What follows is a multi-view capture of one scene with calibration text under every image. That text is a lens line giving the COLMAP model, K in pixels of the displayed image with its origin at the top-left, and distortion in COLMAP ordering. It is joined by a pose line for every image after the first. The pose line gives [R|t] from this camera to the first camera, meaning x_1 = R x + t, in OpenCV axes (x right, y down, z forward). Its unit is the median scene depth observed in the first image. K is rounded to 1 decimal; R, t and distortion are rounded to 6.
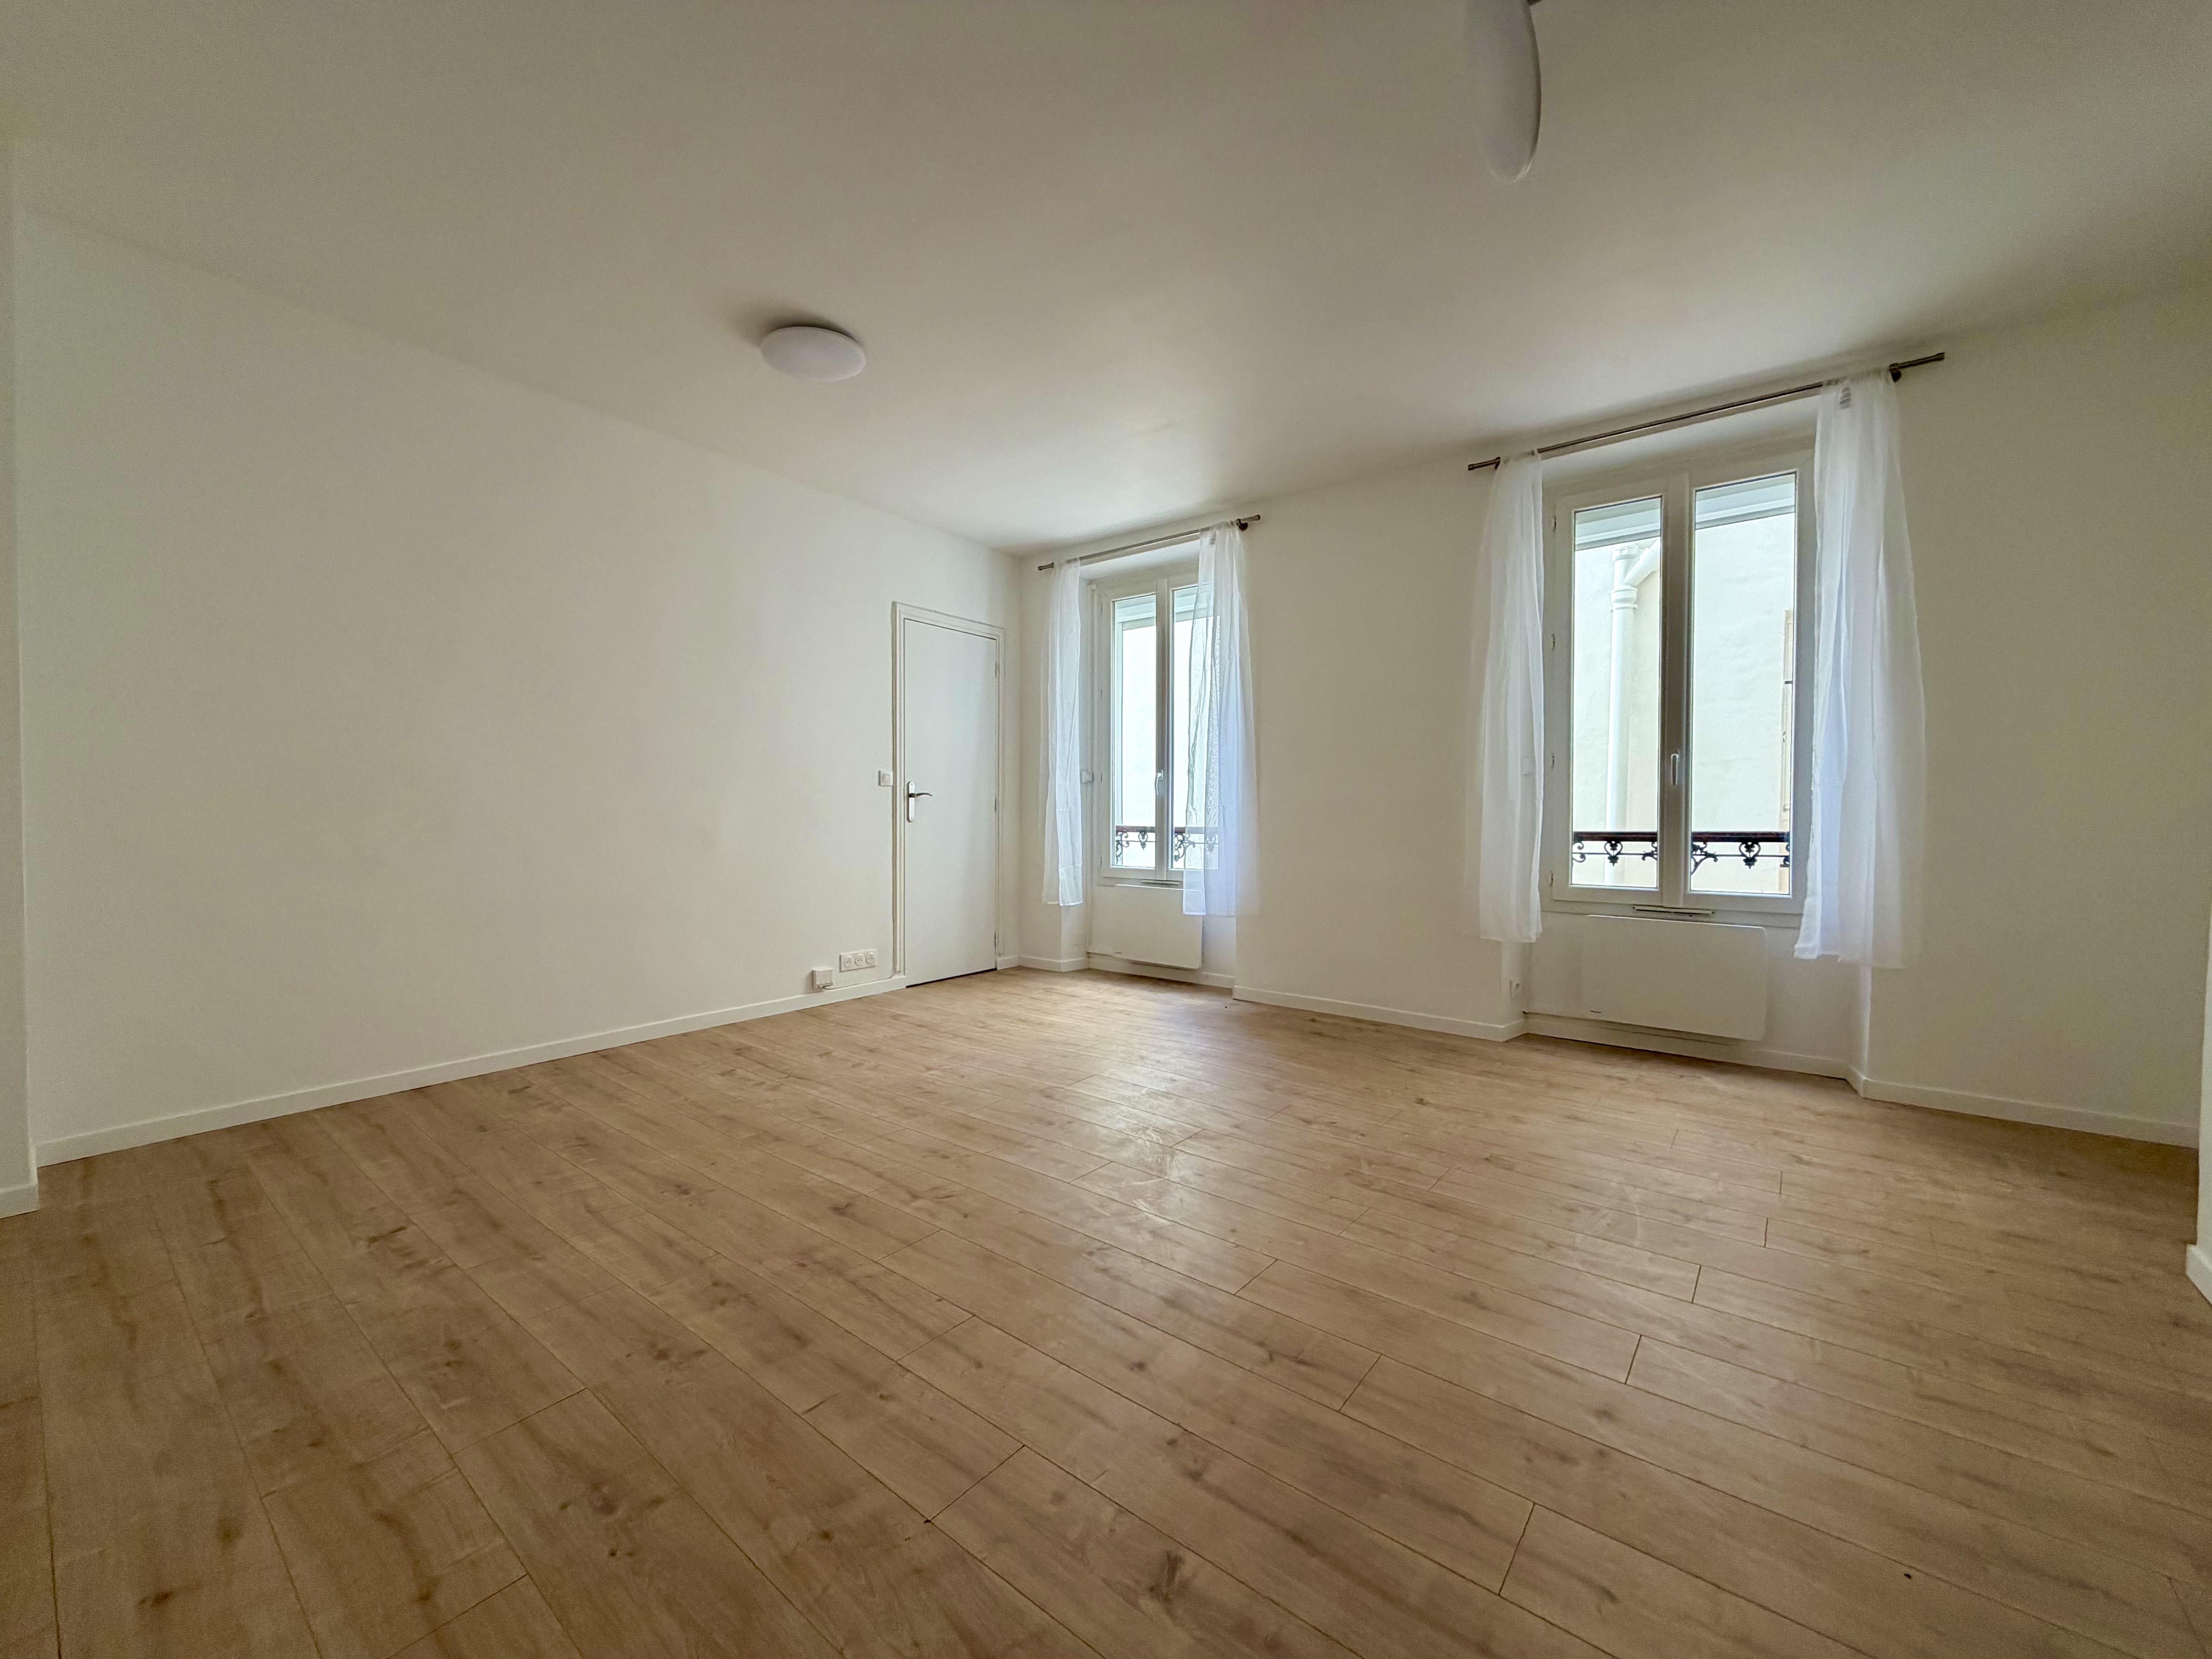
lens RADIAL K [[829.7, 0, 1097.3], [0, 829.7, 875.3], [0, 0, 1]] dist [0.009844, 0.000111]
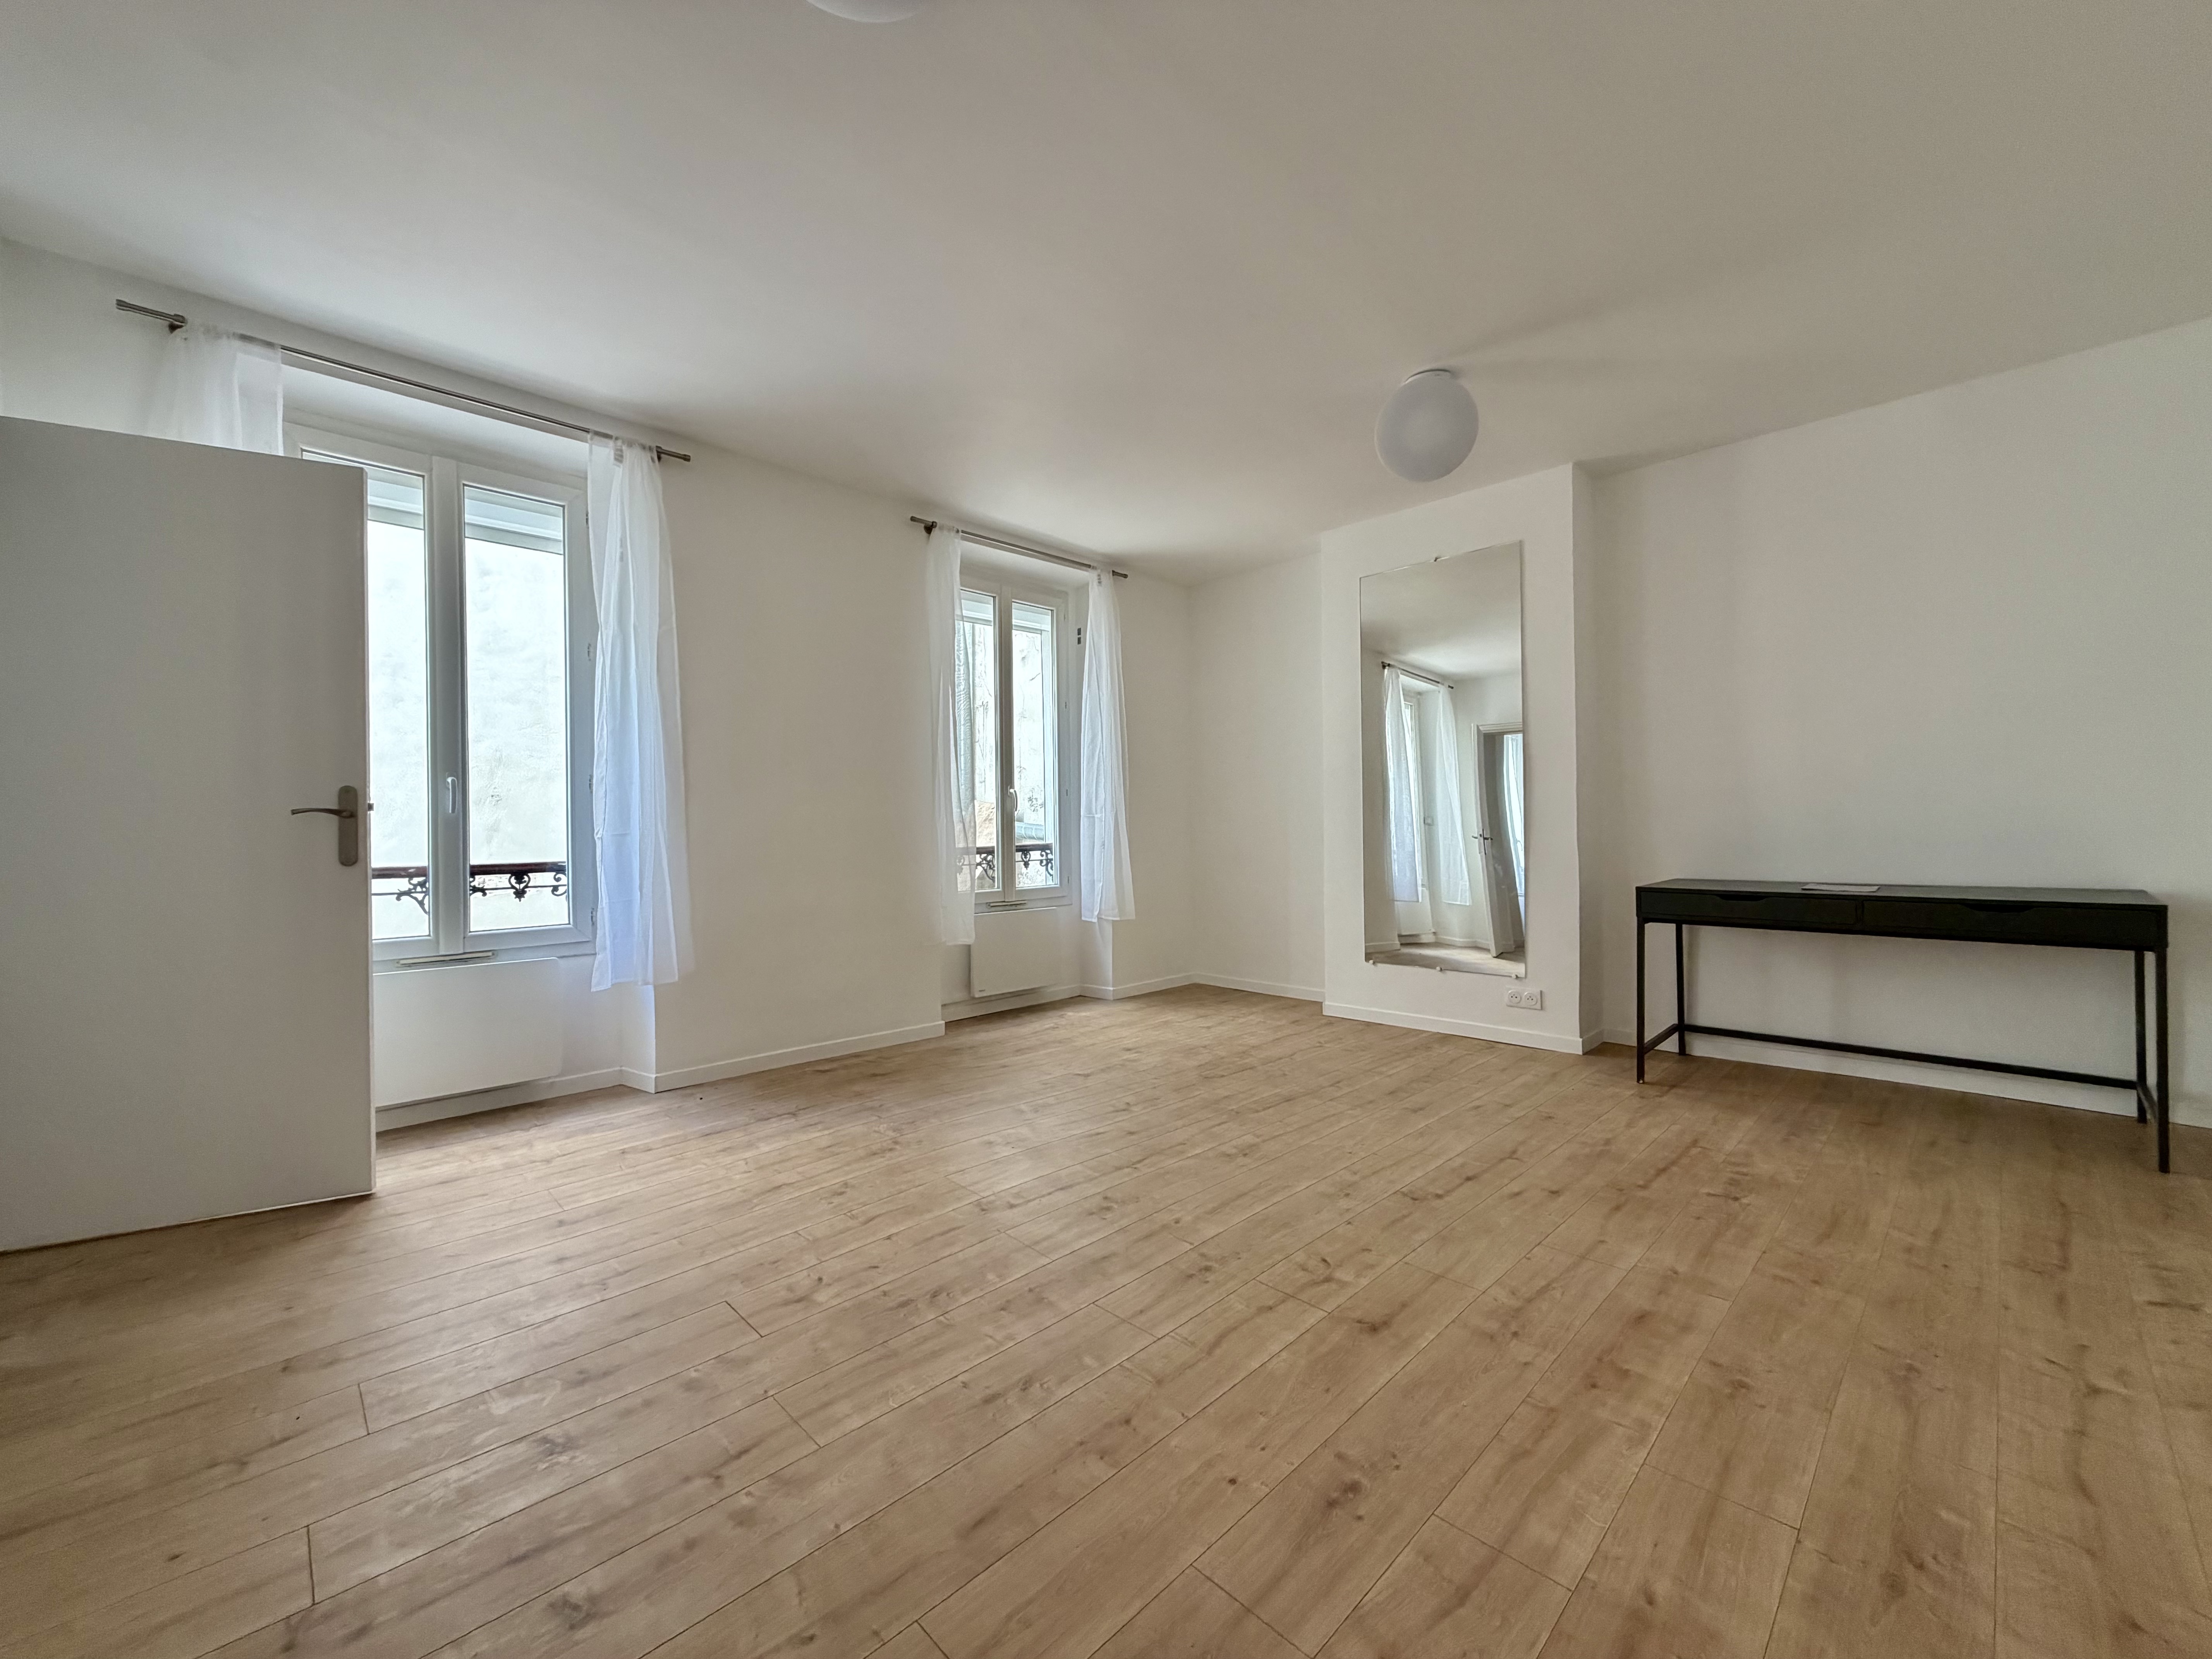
lens RADIAL K [[895.7, 0, 1095.3], [0, 895.7, 834.3], [0, 0, 1]] dist [-0.001748, -0.000075]
pose [[0.137165, 0.001025, 0.990548, -0.796904], [0.095383, 0.995339, -0.014238, -0.044065], [-0.985945, 0.096434, 0.136428, 0.750317]]
